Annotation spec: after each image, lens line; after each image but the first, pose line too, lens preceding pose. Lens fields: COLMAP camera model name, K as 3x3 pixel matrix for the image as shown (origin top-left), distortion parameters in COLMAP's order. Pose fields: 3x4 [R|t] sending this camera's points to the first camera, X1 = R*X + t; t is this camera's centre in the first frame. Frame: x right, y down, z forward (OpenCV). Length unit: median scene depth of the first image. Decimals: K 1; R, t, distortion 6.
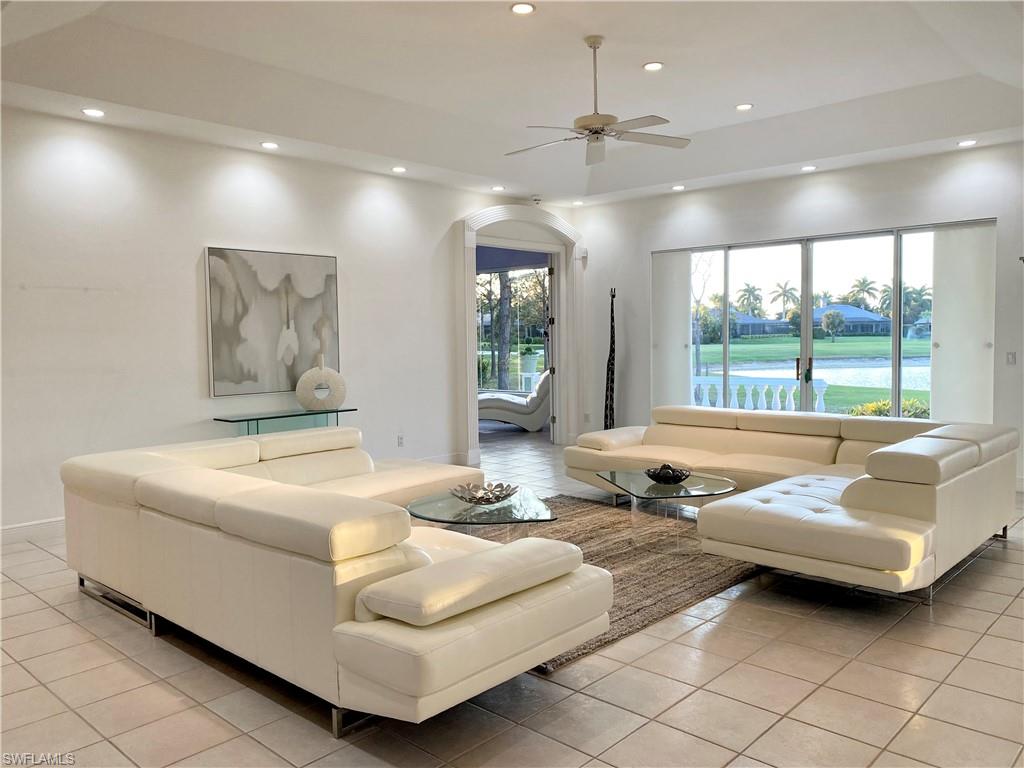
lens RADIAL K [[786.2, 0, 511.0], [0, 786.2, 379.6], [0, 0, 1]] dist [0.047012, -0.015189]
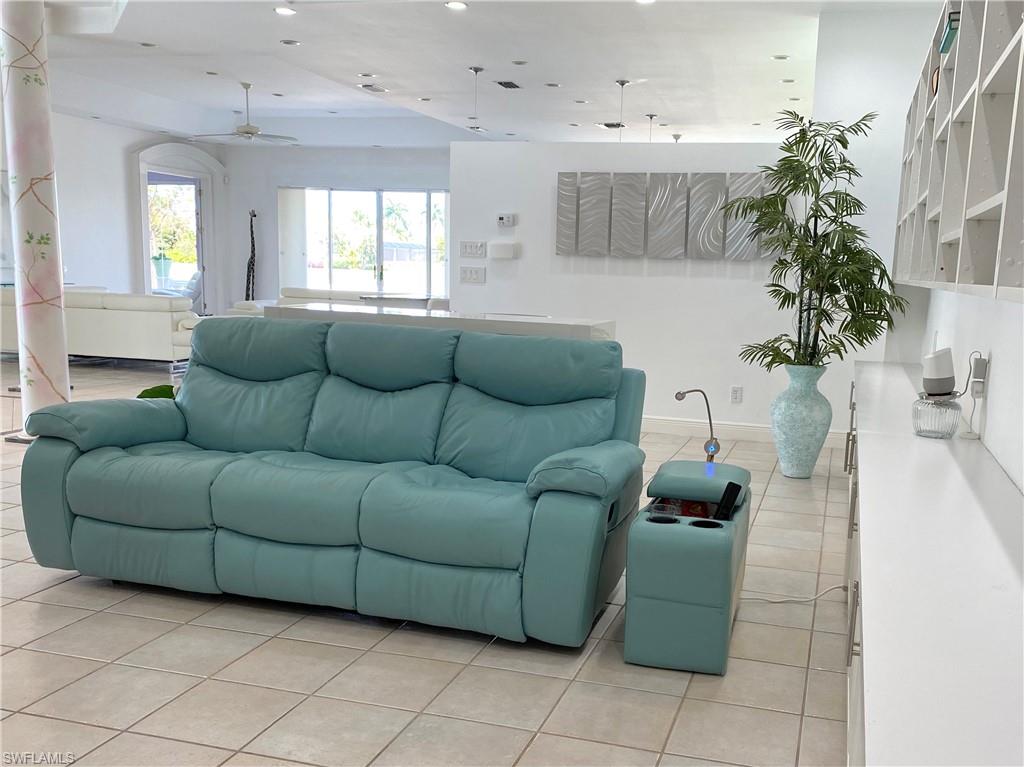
lens RADIAL K [[786.2, 0, 511.9], [0, 786.2, 381.9], [0, 0, 1]] dist [0.047012, -0.015189]
pose [[0.894928, -0.032107, 0.445053, -0.129499], [-0.020198, 0.993471, 0.112285, 0.029652], [-0.445753, -0.109476, 0.888437, -0.693042]]
